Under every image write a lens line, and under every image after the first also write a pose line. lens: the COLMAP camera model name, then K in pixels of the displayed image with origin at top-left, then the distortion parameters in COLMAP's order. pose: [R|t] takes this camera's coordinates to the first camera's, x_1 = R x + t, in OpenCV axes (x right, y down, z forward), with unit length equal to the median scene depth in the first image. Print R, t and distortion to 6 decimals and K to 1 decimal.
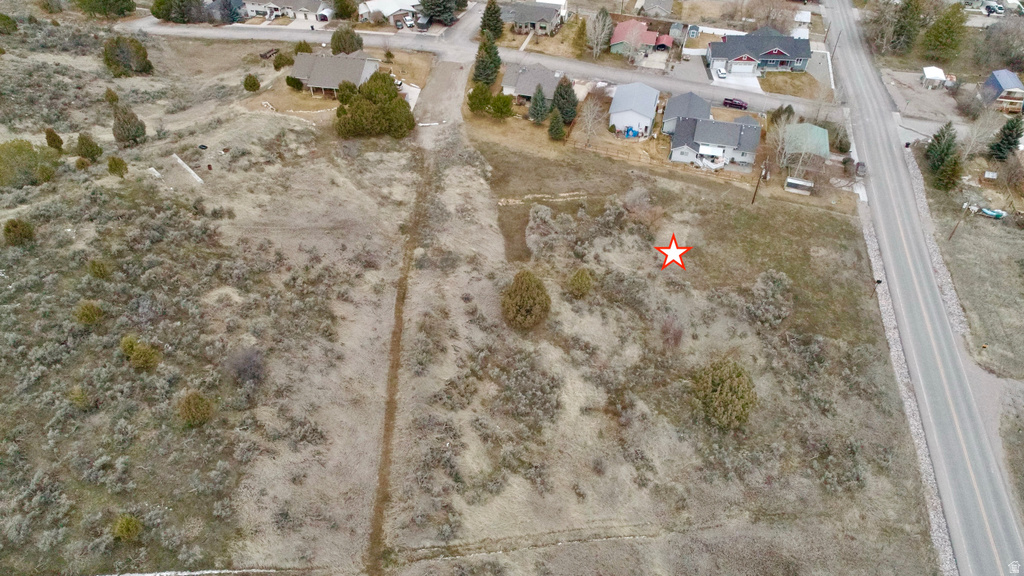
lens RADIAL K [[685.7, 0, 512.4], [0, 685.7, 288.6], [0, 0, 1]] dist [-0.000098, 0.000300]
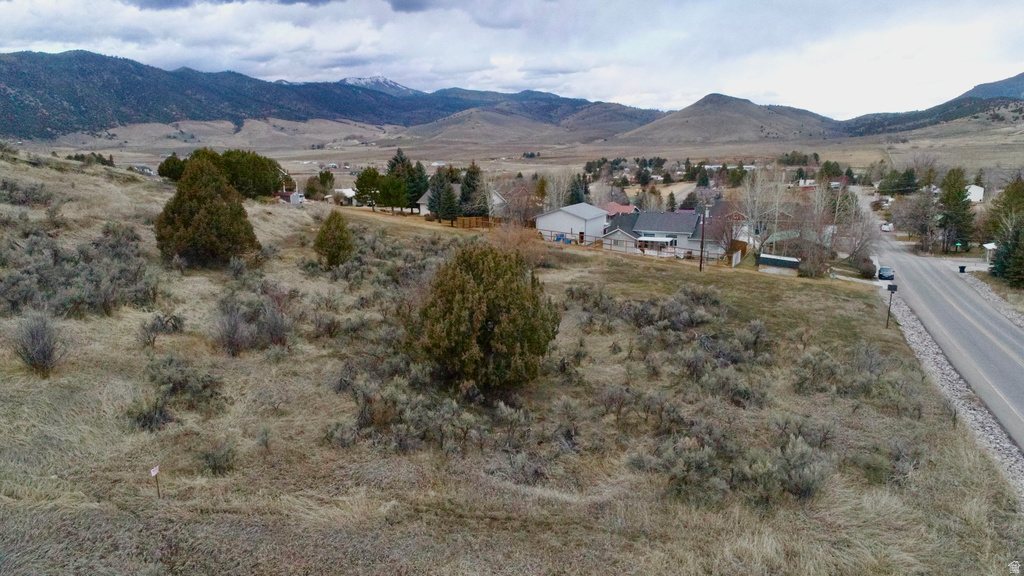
lens RADIAL K [[685.7, 0, 511.6], [0, 685.7, 289.2], [0, 0, 1]] dist [-0.000098, 0.000300]
pose [[0.987193, 0.036696, -0.155251, 0.332864], [-0.112564, 0.849835, -0.514888, 0.302737], [0.113043, 0.525770, 0.843082, 0.530724]]
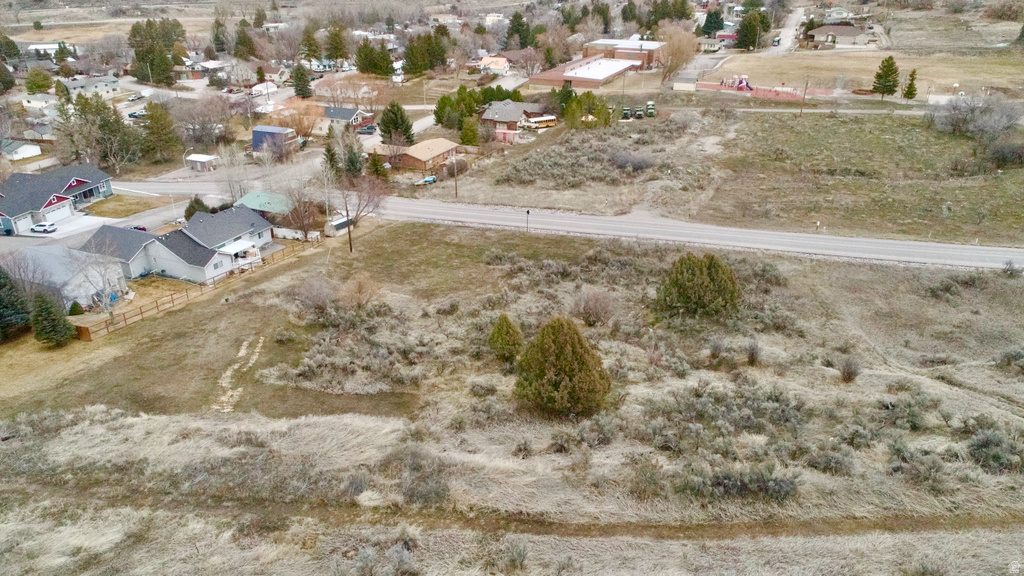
lens RADIAL K [[685.7, 0, 511.2], [0, 685.7, 290.3], [0, 0, 1]] dist [-0.000098, 0.000300]
pose [[0.139297, -0.422416, 0.895634, -0.441304], [0.675969, 0.701508, 0.225726, -0.178487], [-0.723645, 0.573978, 0.383259, 0.707596]]
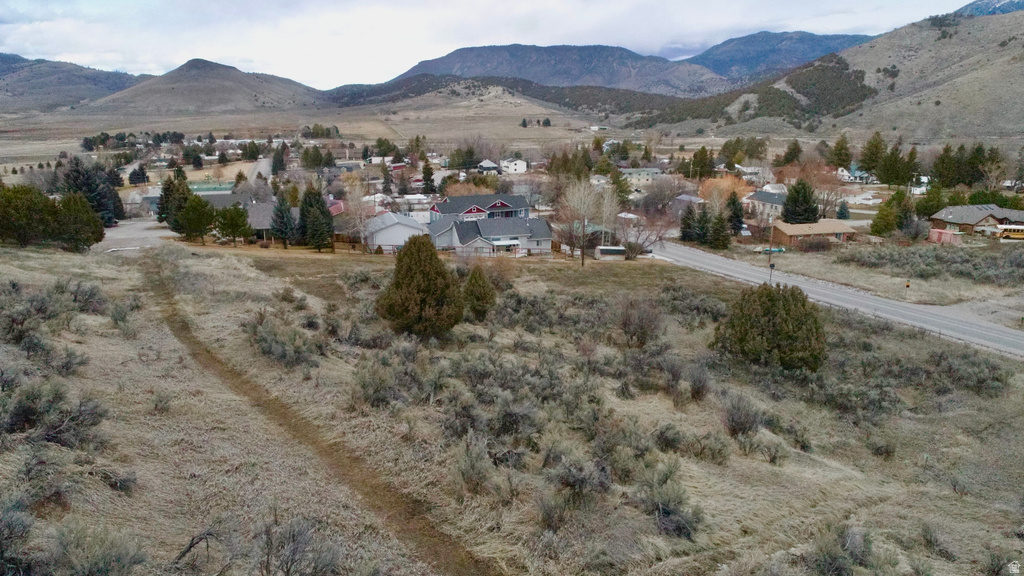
lens RADIAL K [[685.7, 0, 512.6], [0, 685.7, 287.1], [0, 0, 1]] dist [-0.000098, 0.000300]
pose [[0.850842, -0.122771, 0.510877, -0.189500], [0.356268, 0.849464, -0.389210, 0.236724], [-0.386188, 0.513165, 0.766499, 0.488713]]
